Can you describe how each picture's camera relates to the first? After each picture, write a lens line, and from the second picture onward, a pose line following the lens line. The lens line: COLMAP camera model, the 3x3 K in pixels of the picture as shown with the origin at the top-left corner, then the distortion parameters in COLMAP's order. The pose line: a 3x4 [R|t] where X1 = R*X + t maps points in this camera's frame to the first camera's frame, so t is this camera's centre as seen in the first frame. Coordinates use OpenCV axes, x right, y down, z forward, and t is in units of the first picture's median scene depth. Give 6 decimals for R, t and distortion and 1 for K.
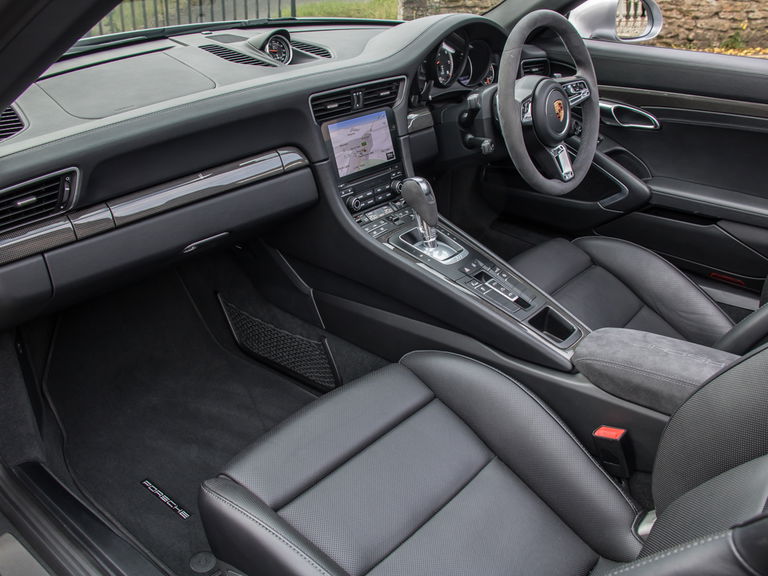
lens RADIAL K [[730.7, 0, 384.0], [0, 730.7, 288.0], [0, 0, 1]] dist [-0.118836, -0.001120]
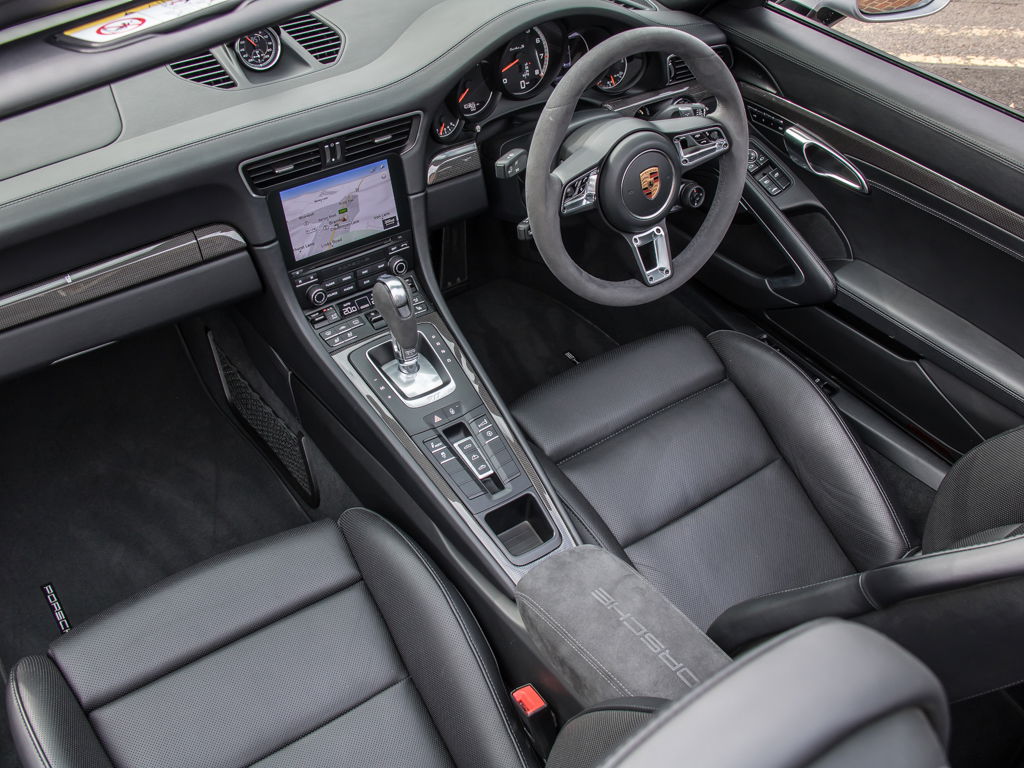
lens RADIAL K [[1142.7, 0, 512.0], [0, 1142.7, 384.0], [0, 0, 1]] dist [-0.071283, -0.013344]
pose [[0.966053, 0.178119, -0.187121, 0.373187], [-0.129523, 0.960644, 0.245739, -0.331525], [0.223528, -0.213161, 0.951103, -0.065315]]
